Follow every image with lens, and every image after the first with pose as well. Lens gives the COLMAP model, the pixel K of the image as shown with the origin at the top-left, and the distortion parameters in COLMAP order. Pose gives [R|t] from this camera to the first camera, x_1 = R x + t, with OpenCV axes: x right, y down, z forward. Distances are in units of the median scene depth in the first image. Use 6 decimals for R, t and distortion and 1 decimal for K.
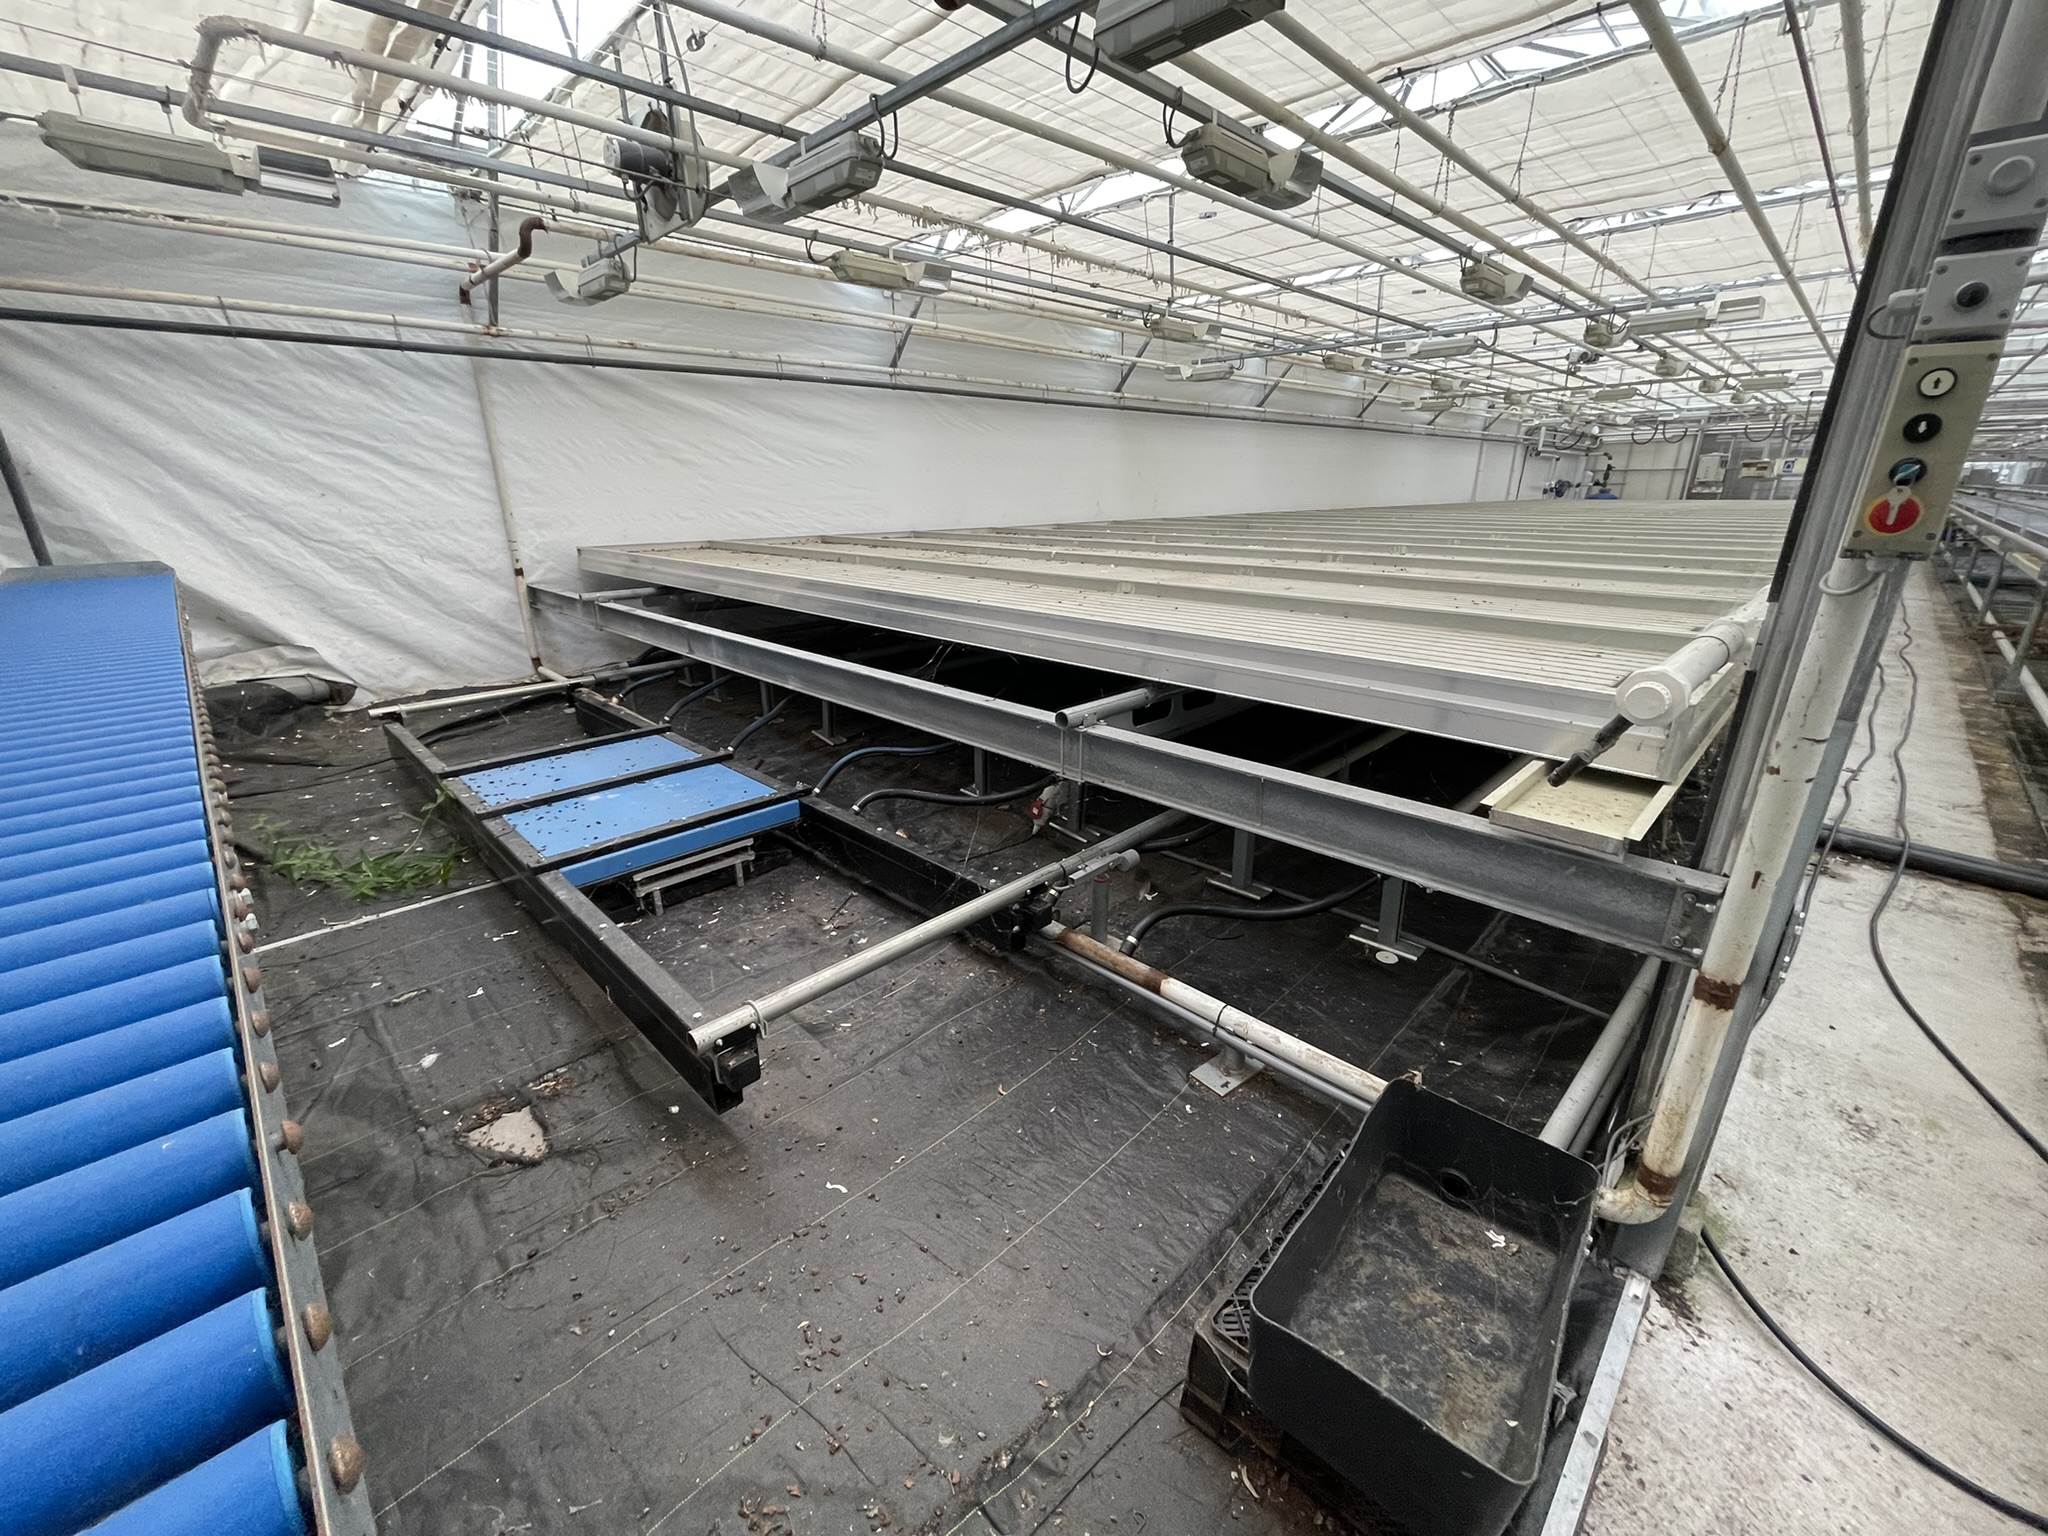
lens RADIAL K [[830.5, 0, 1028.9], [0, 830.5, 771.6], [0, 0, 1]] dist [-0.000950, 0.002945]
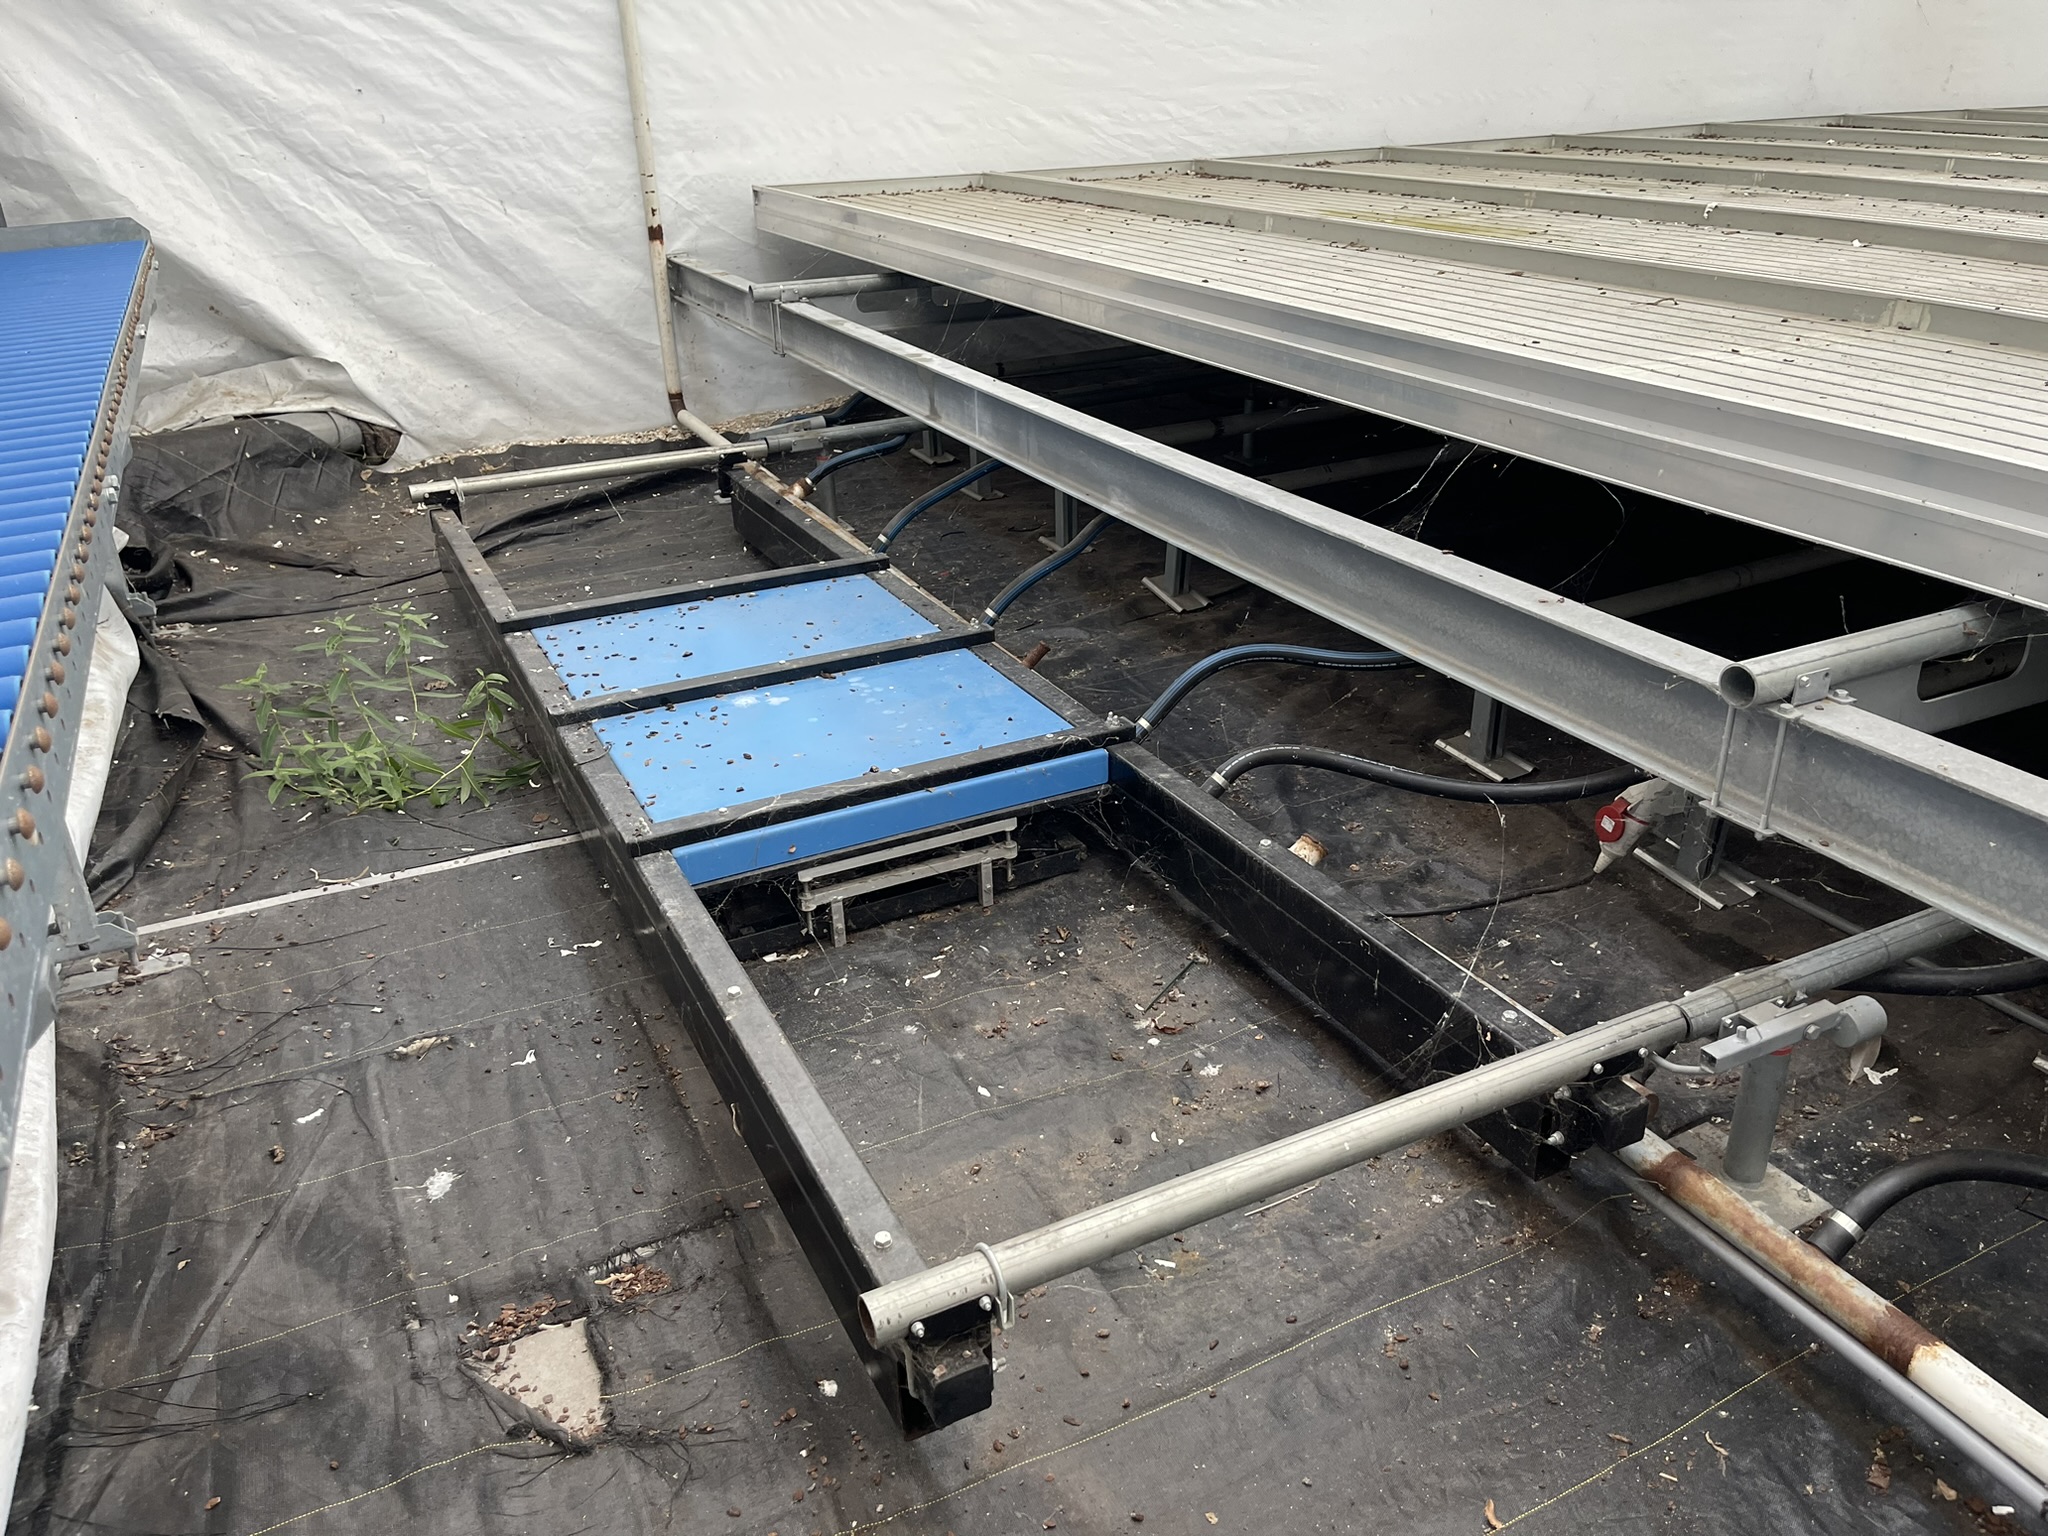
lens RADIAL K [[1543.0, 0, 1037.5], [0, 1543.0, 793.6], [0, 0, 1]] dist [0.115889, -0.167092]
pose [[0.947891, 0.121850, -0.294374, -0.038353], [-0.085331, 0.987313, 0.133913, -0.057594], [0.306956, -0.101815, 0.946262, 0.096301]]
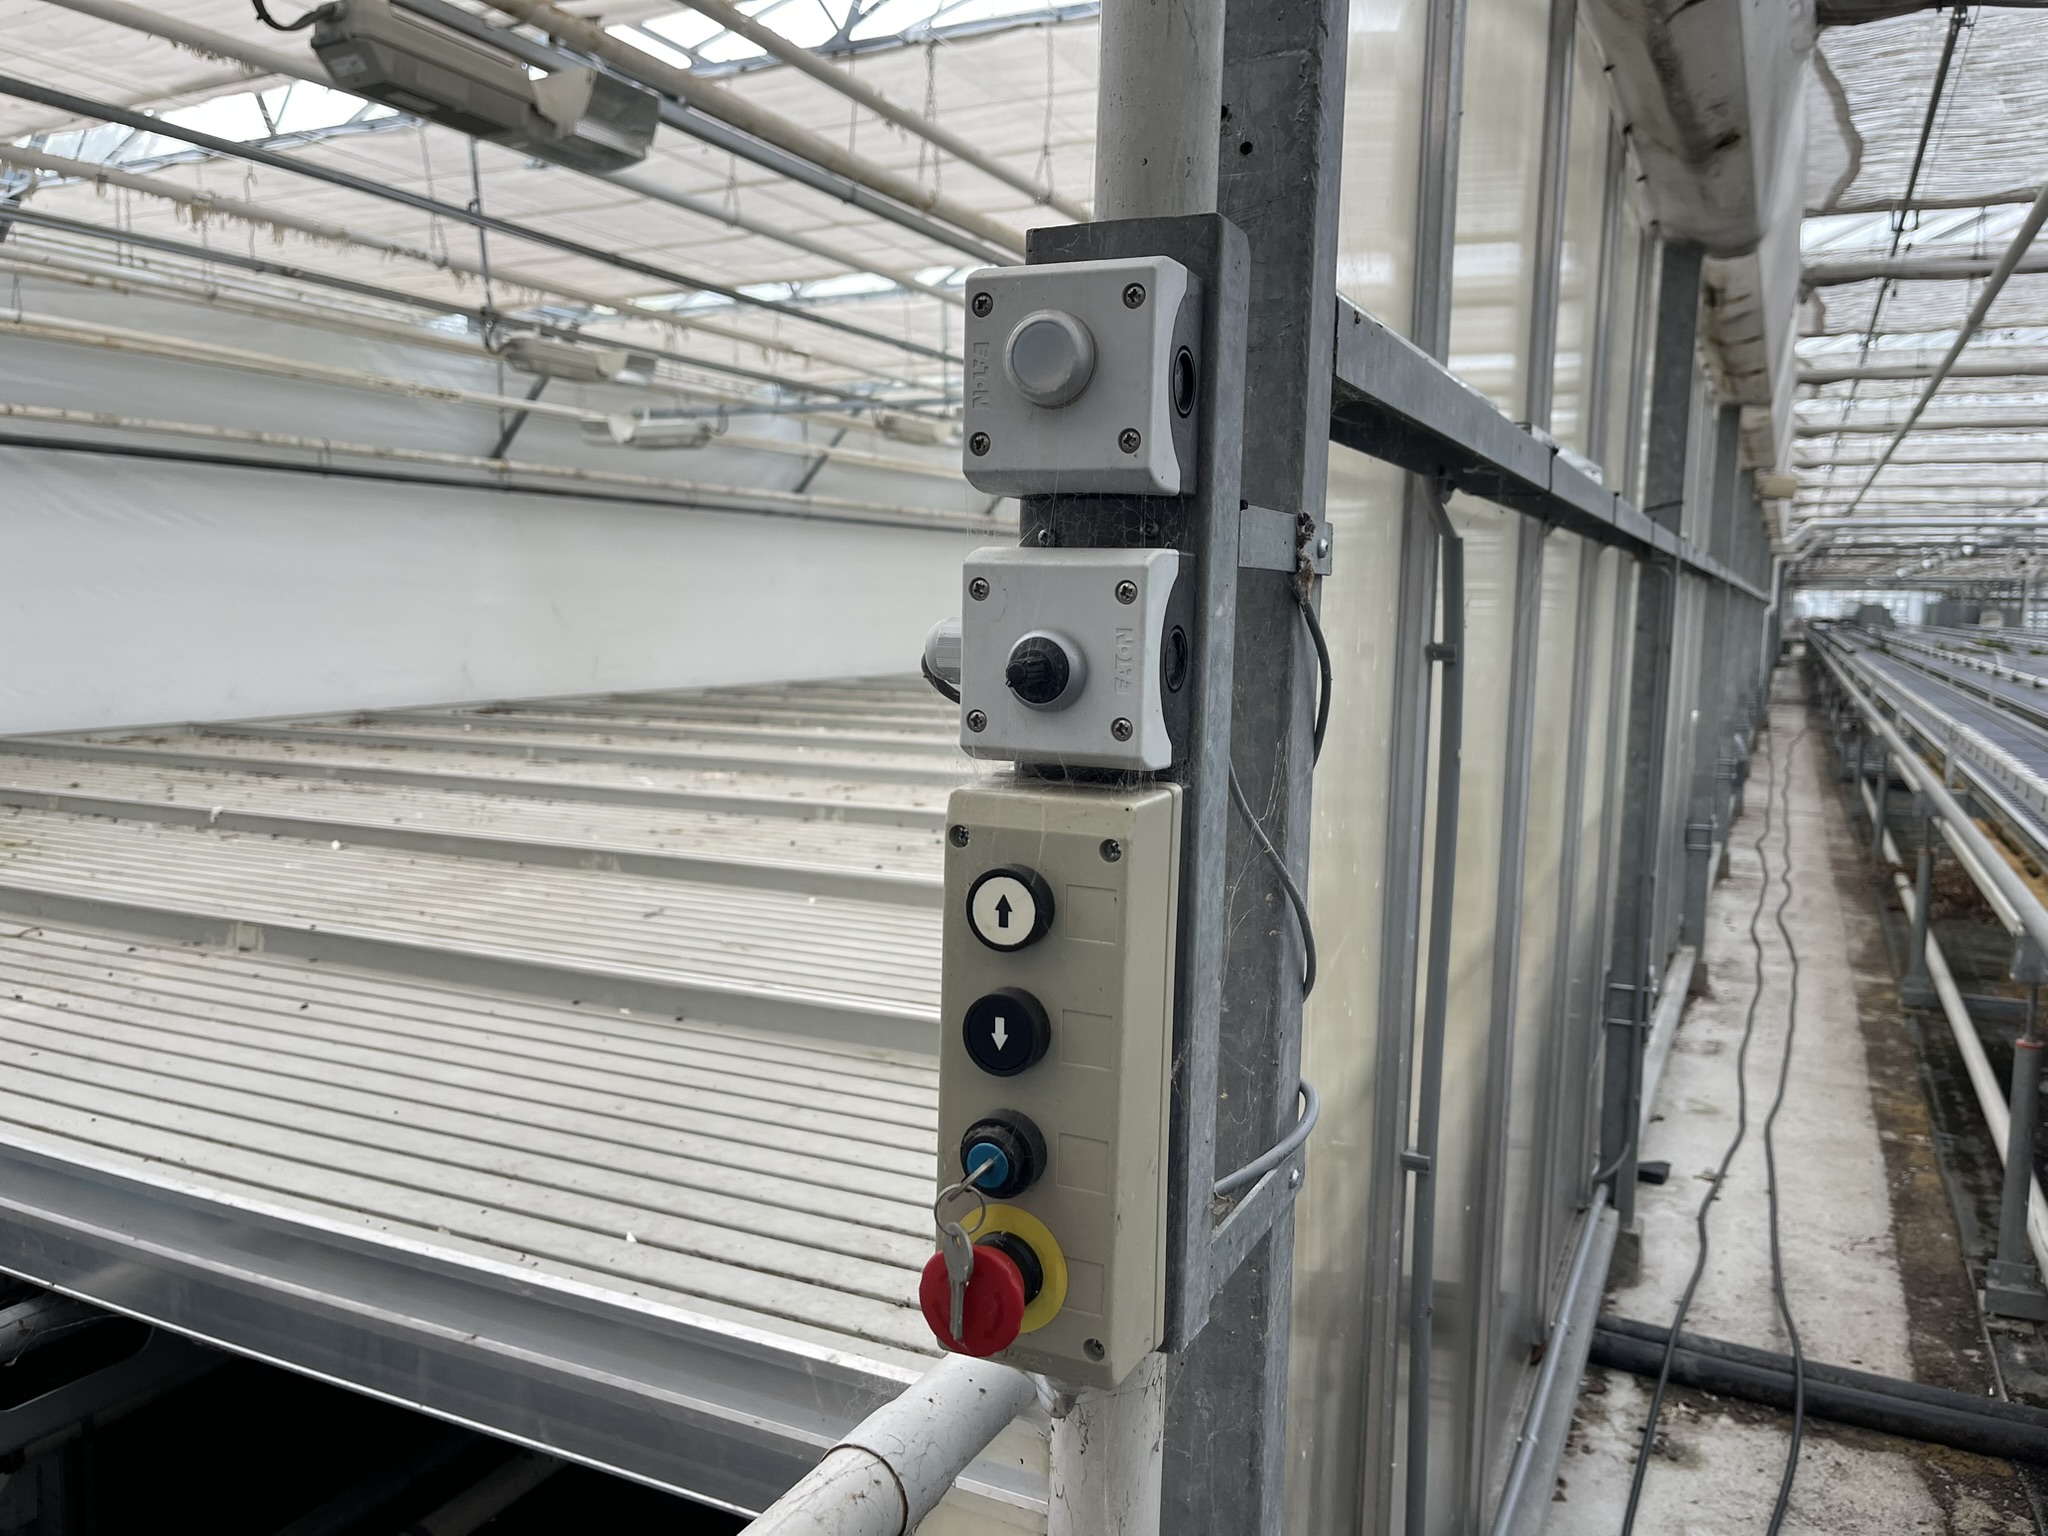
lens RADIAL K [[1569.5, 0, 1029.1], [0, 1569.5, 798.3], [0, 0, 1]] dist [0.079850, -0.108095]
pose [[0.945011, -0.024170, 0.326143, 0.254059], [0.090287, 0.977789, -0.189149, -0.110806], [-0.314327, 0.208194, 0.926204, 0.116194]]
